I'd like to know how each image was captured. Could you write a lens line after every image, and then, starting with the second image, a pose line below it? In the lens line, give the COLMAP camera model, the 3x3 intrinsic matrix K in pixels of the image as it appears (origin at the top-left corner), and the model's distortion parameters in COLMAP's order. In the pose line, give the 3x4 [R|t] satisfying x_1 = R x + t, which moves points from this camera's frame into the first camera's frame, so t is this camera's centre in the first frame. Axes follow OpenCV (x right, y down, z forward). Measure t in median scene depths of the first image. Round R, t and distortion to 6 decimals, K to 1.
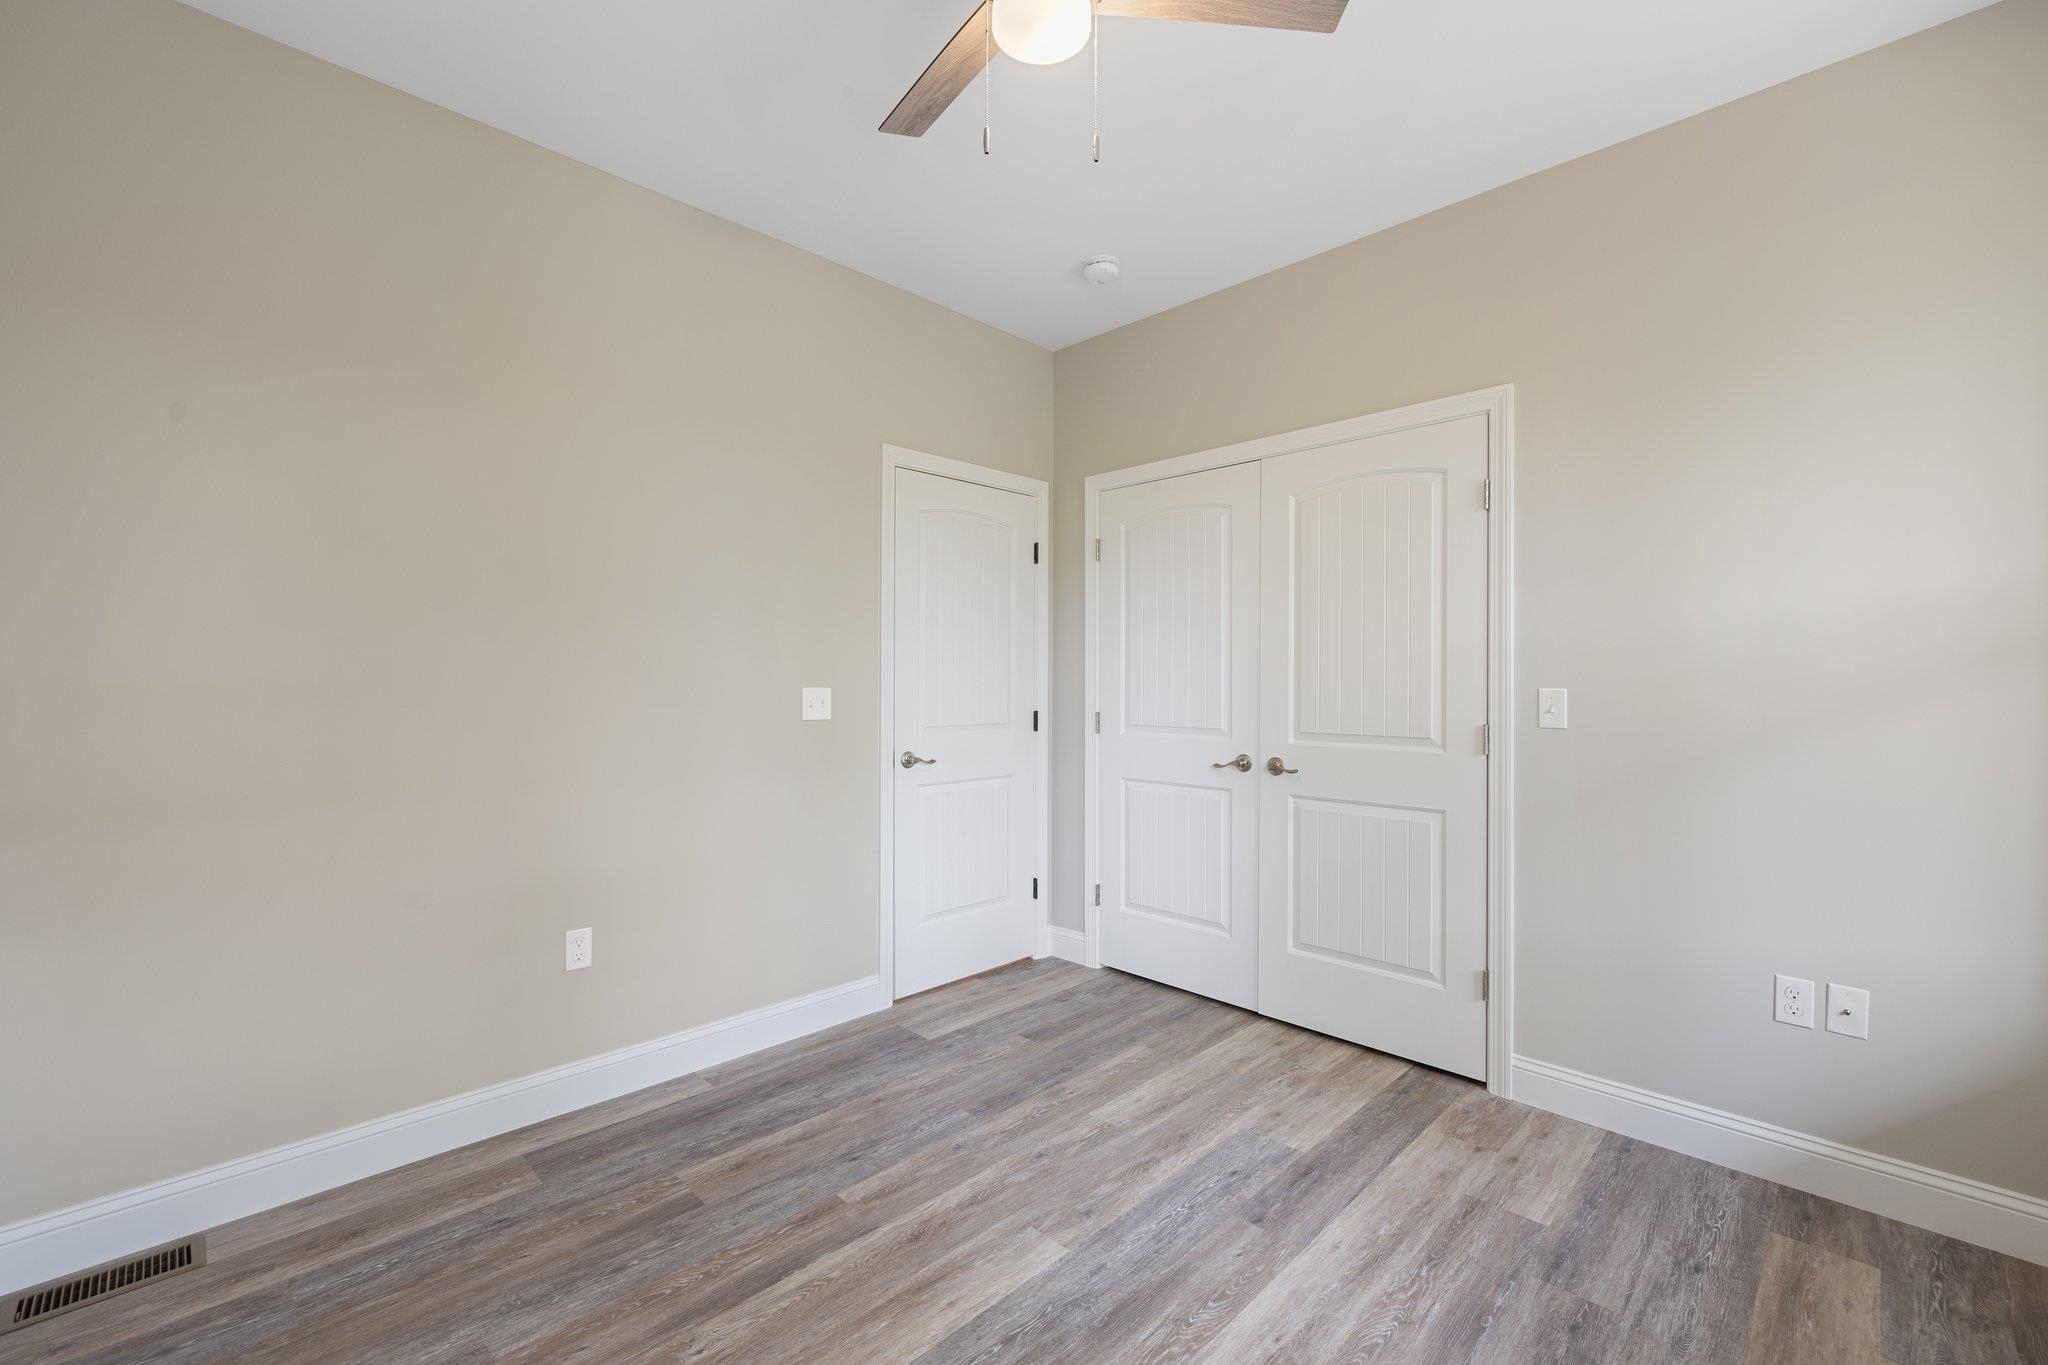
lens RADIAL K [[857.4, 0, 1017.9], [0, 857.4, 679.0], [0, 0, 1]] dist [-0.000920, -0.000023]
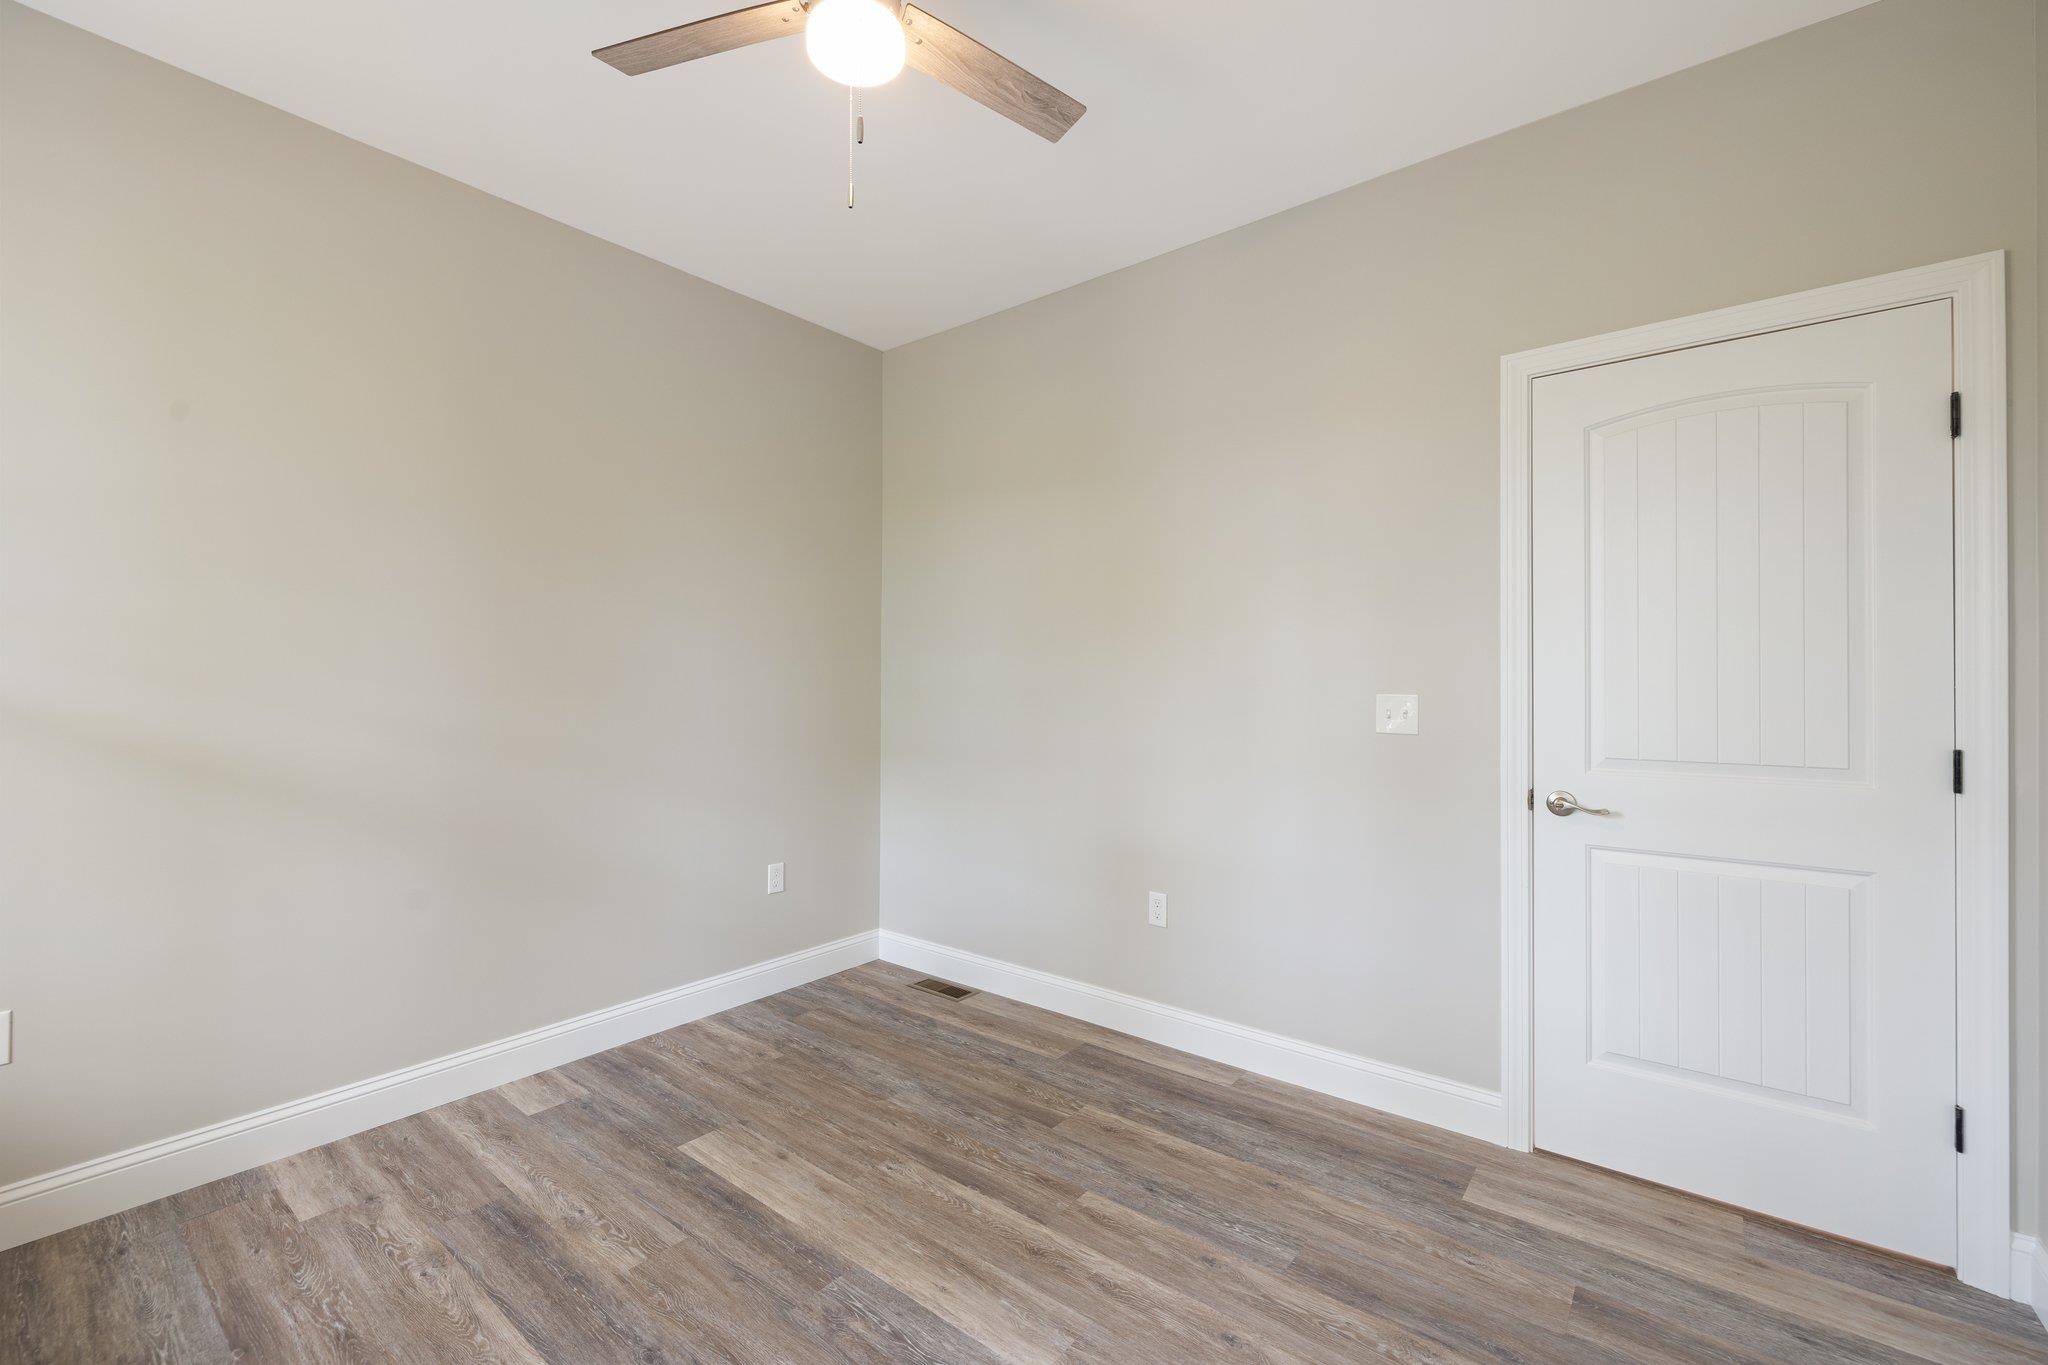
lens RADIAL K [[857.4, 0, 1015.1], [0, 857.4, 681.3], [0, 0, 1]] dist [-0.000920, -0.000023]
pose [[0.114061, -0.007564, -0.993445, 0.693779], [-0.003199, 0.999963, -0.007980, 0.007445], [0.993469, 0.004089, 0.114033, 0.701344]]
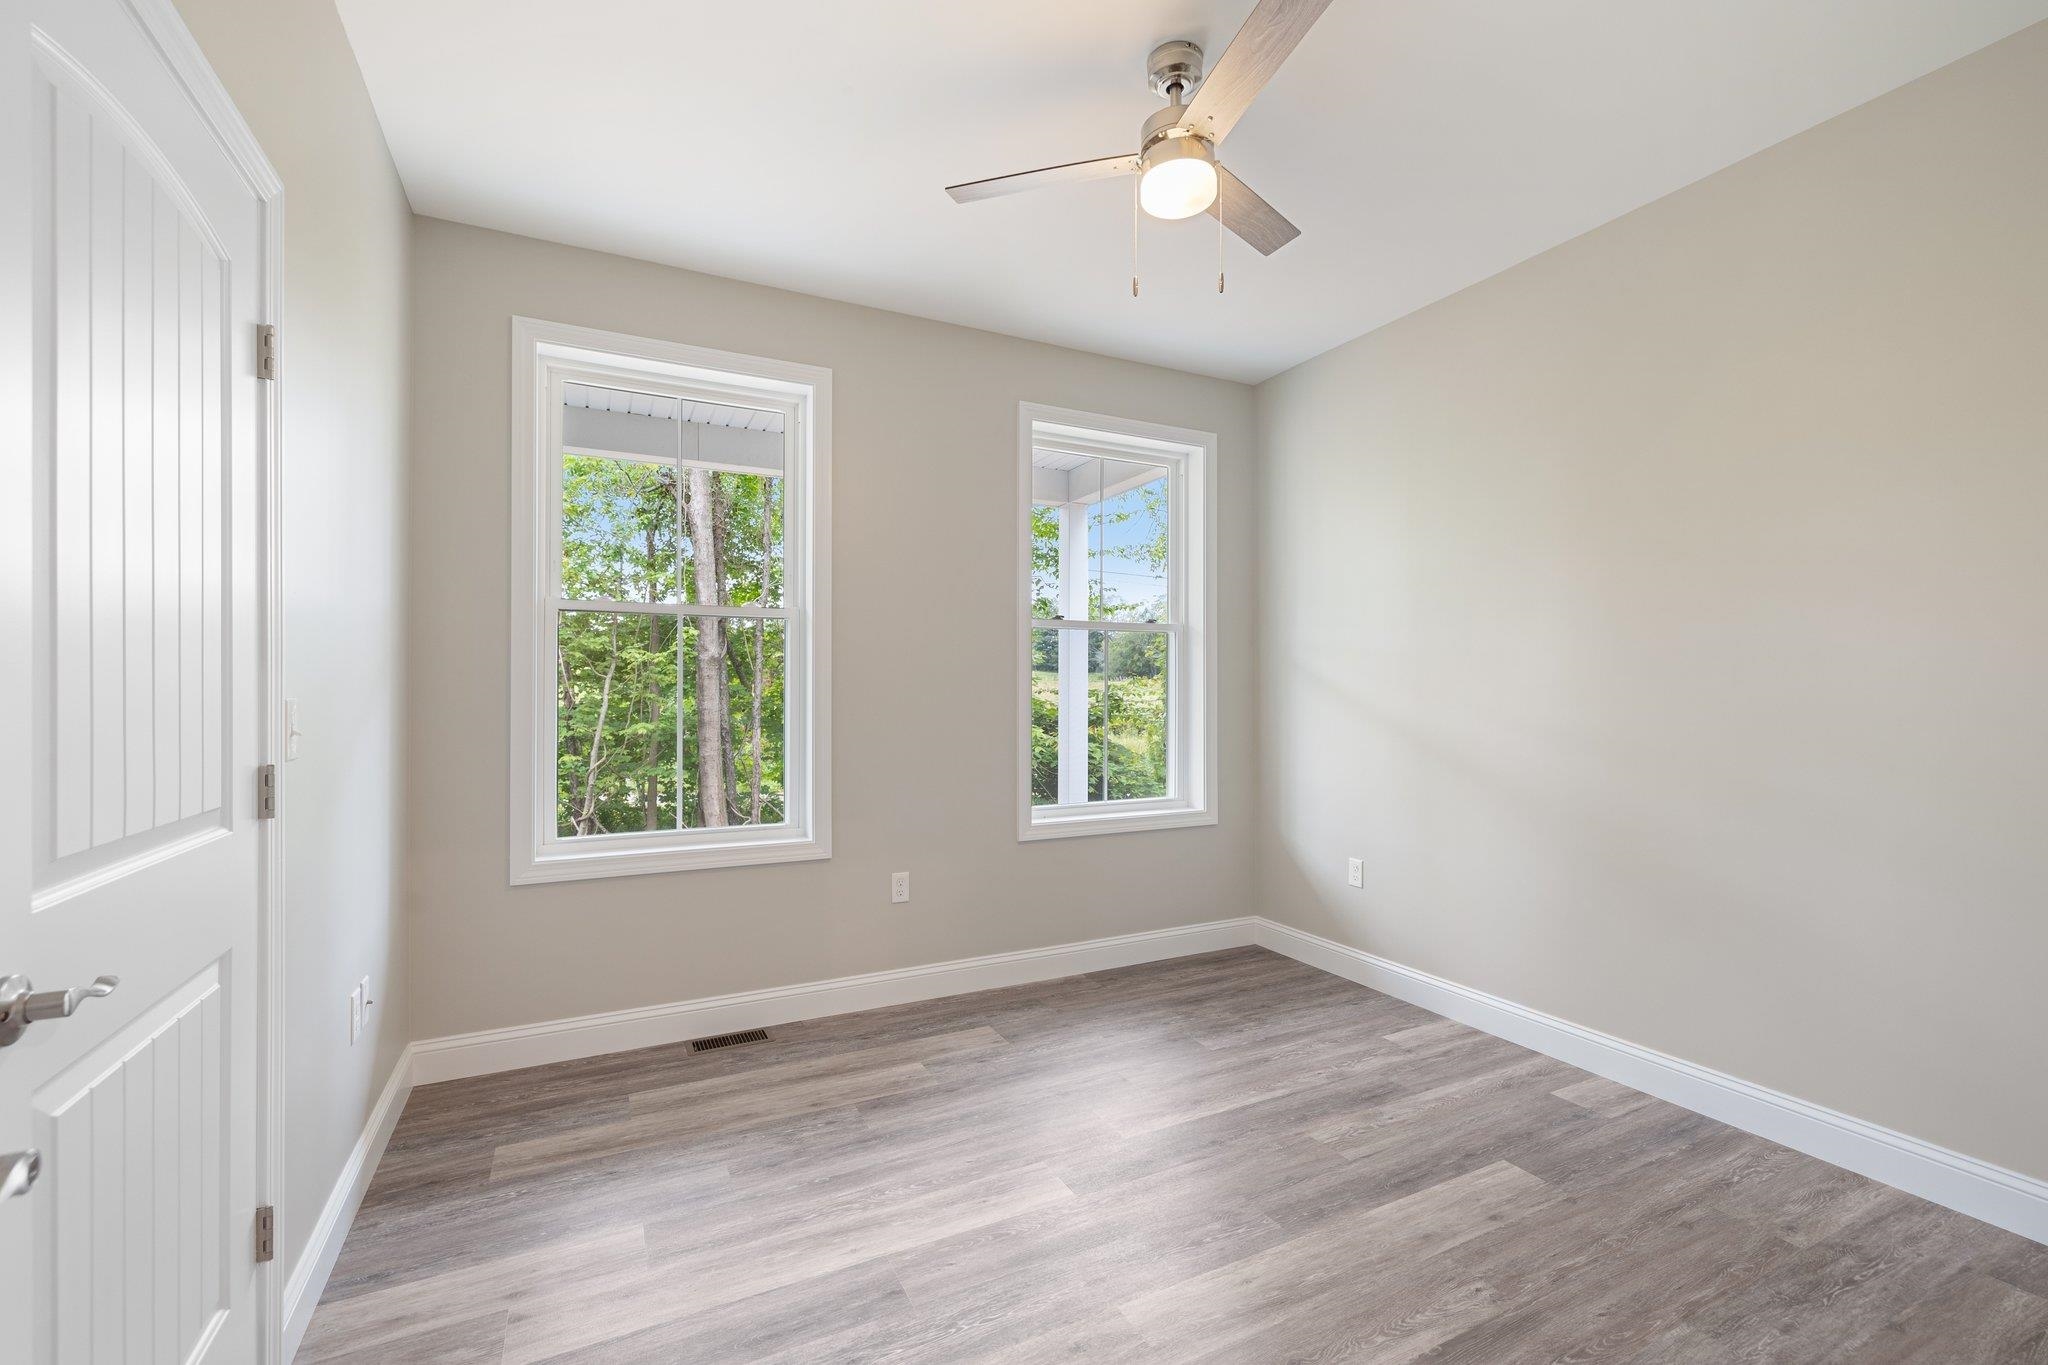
lens RADIAL K [[857.4, 0, 1024.3], [0, 857.4, 695.3], [0, 0, 1]] dist [-0.000920, -0.000023]
pose [[-0.950764, -0.007295, 0.309831, -0.100191], [-0.004938, 0.999953, 0.008391, 0.001588], [-0.309877, 0.006448, -0.950755, 1.511933]]
